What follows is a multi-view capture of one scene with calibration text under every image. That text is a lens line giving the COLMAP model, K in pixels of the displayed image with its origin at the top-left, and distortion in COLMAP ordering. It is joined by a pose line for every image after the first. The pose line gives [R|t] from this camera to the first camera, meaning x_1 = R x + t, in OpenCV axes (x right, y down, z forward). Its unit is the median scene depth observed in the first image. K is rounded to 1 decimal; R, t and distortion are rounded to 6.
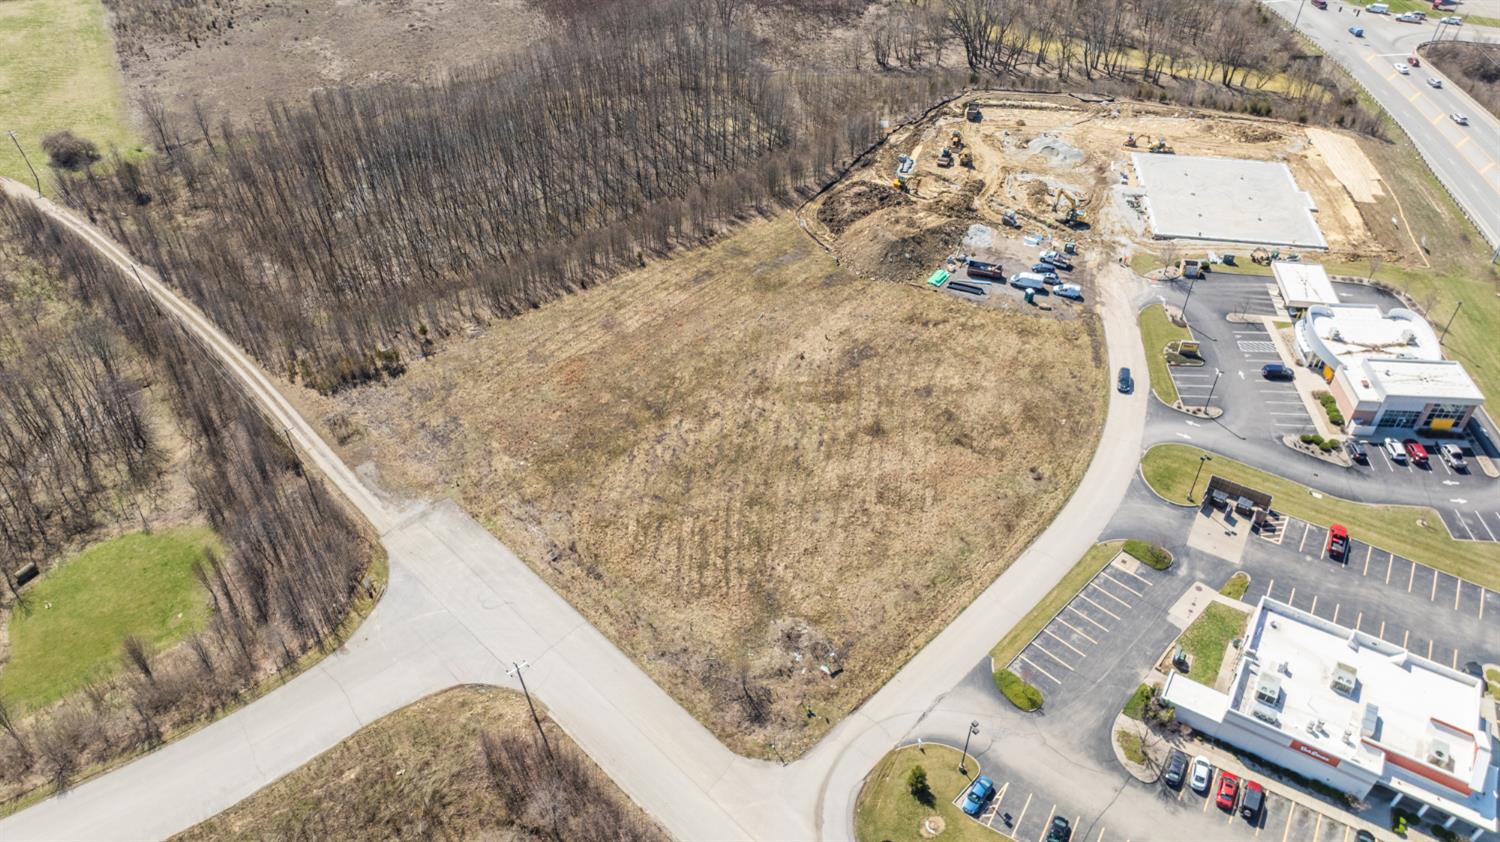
lens RADIAL K [[1057.3, 0, 728.8], [0, 1057.3, 433.3], [0, 0, 1]] dist [-0.025901, 0.021403]
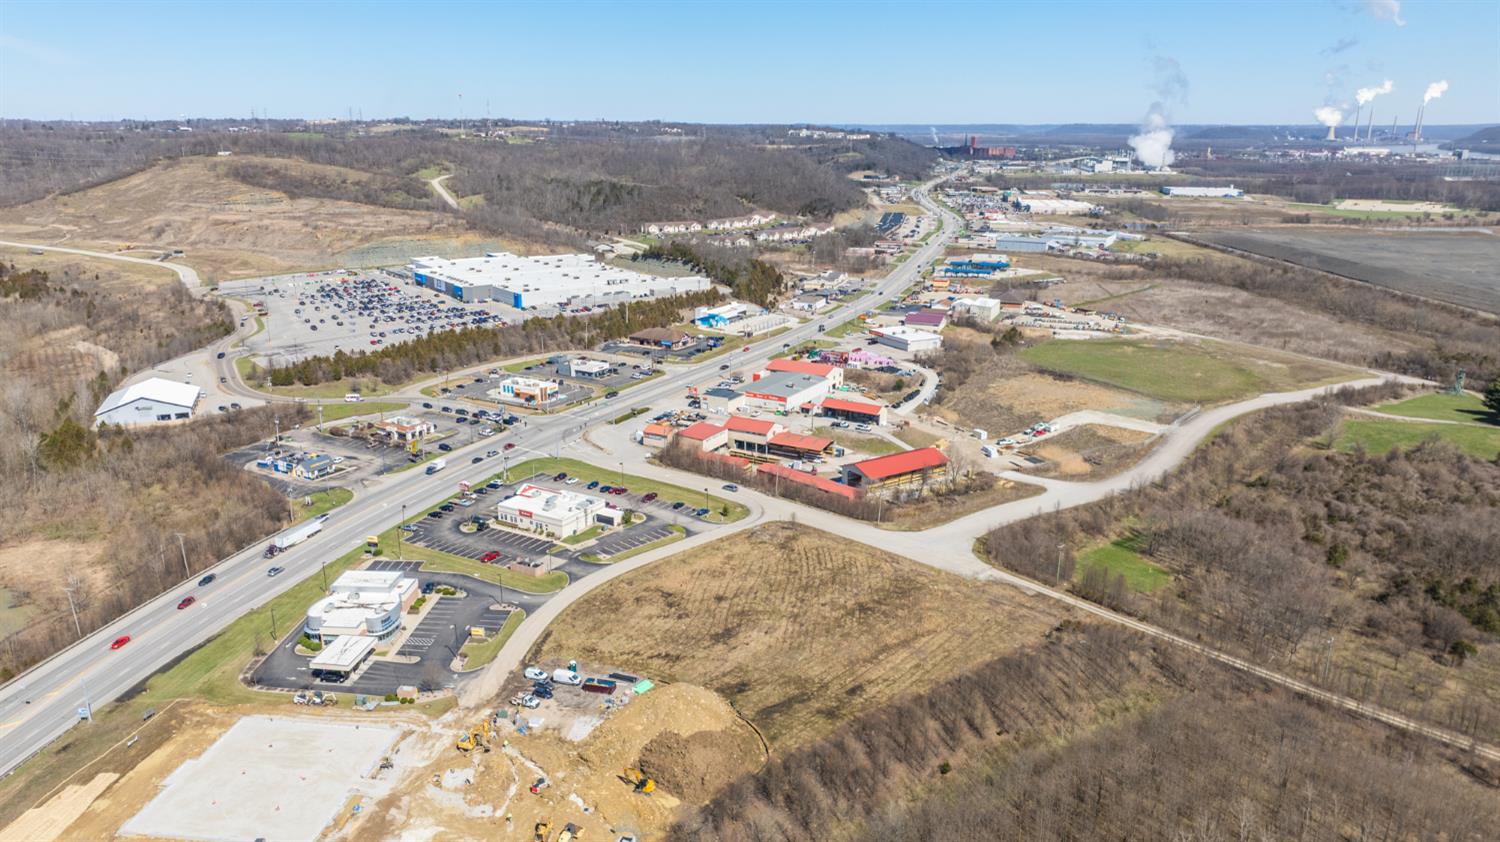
lens RADIAL K [[1057.3, 0, 763.5], [0, 1057.3, 423.4], [0, 0, 1]] dist [-0.025901, 0.021403]
pose [[-0.999240, 0.012348, -0.036984, 0.123710], [-0.024487, 0.539421, 0.841680, -1.395245], [0.030343, 0.841946, -0.538708, 1.548157]]
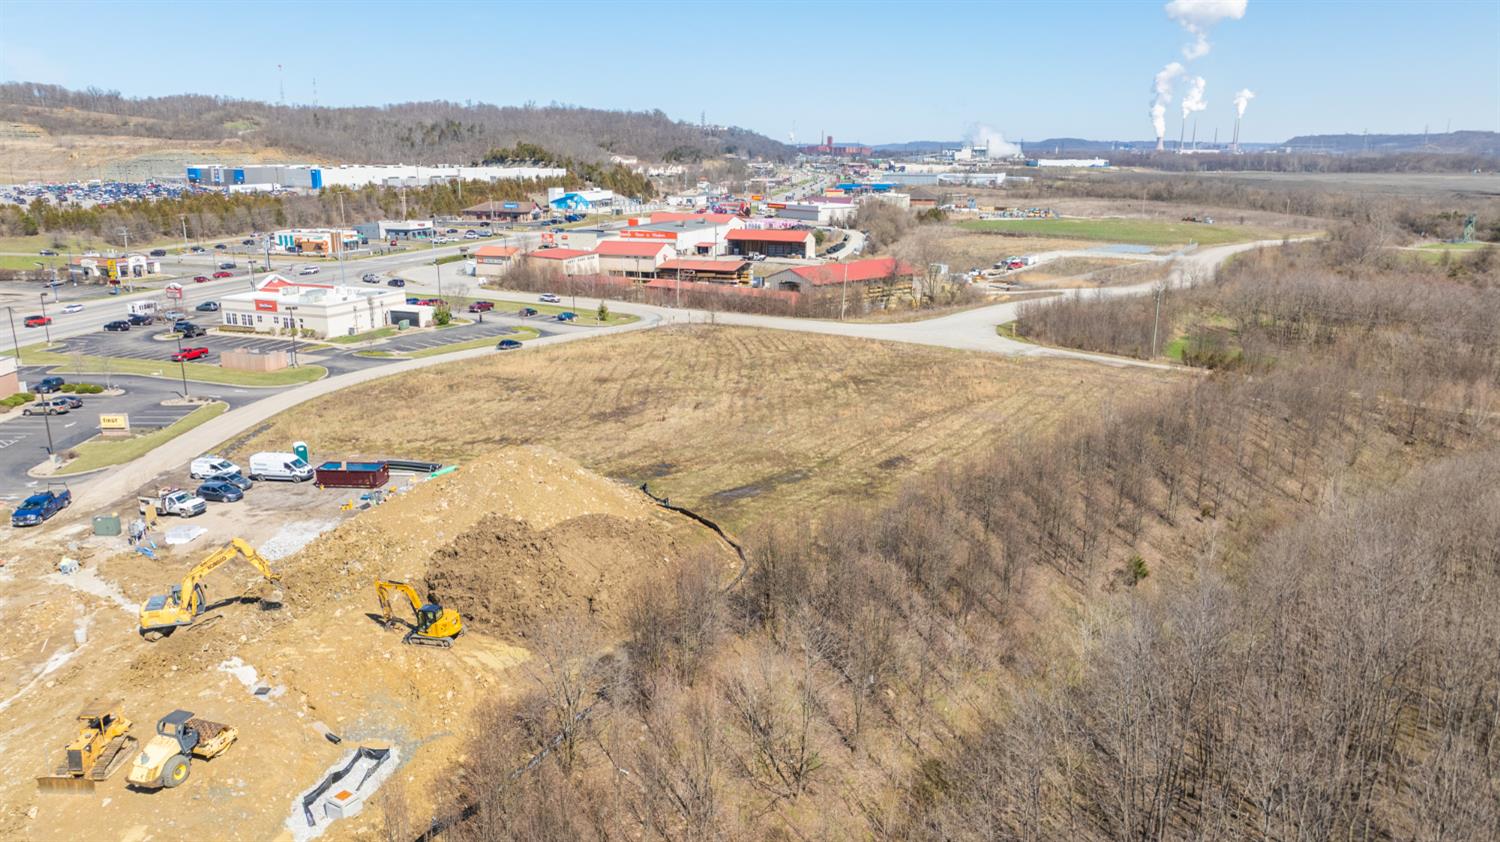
lens RADIAL K [[1057.3, 0, 751.7], [0, 1057.3, 427.8], [0, 0, 1]] dist [-0.025901, 0.021403]
pose [[-0.986544, 0.054017, -0.154313, 0.147994], [-0.098658, 0.555945, 0.825343, -0.680047], [0.130372, 0.829462, -0.543135, 1.448683]]
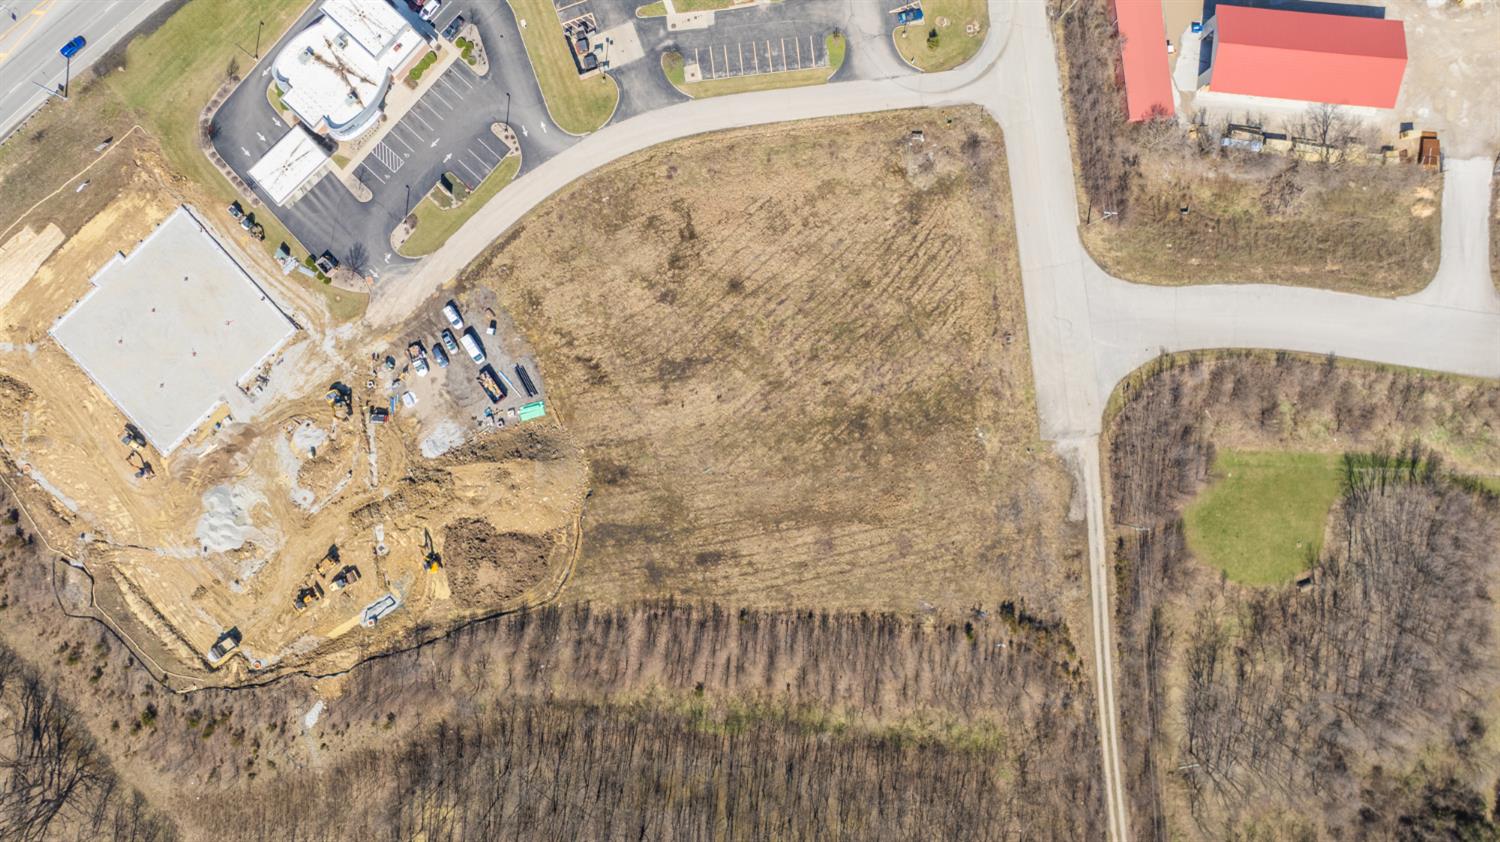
lens RADIAL K [[1057.3, 0, 751.5], [0, 1057.3, 435.1], [0, 0, 1]] dist [-0.025901, 0.021403]
pose [[-0.791505, -0.611154, 0.003295, 0.014302], [0.404593, -0.519932, 0.752314, -0.953530], [-0.458067, 0.596793, 0.658797, 0.274547]]
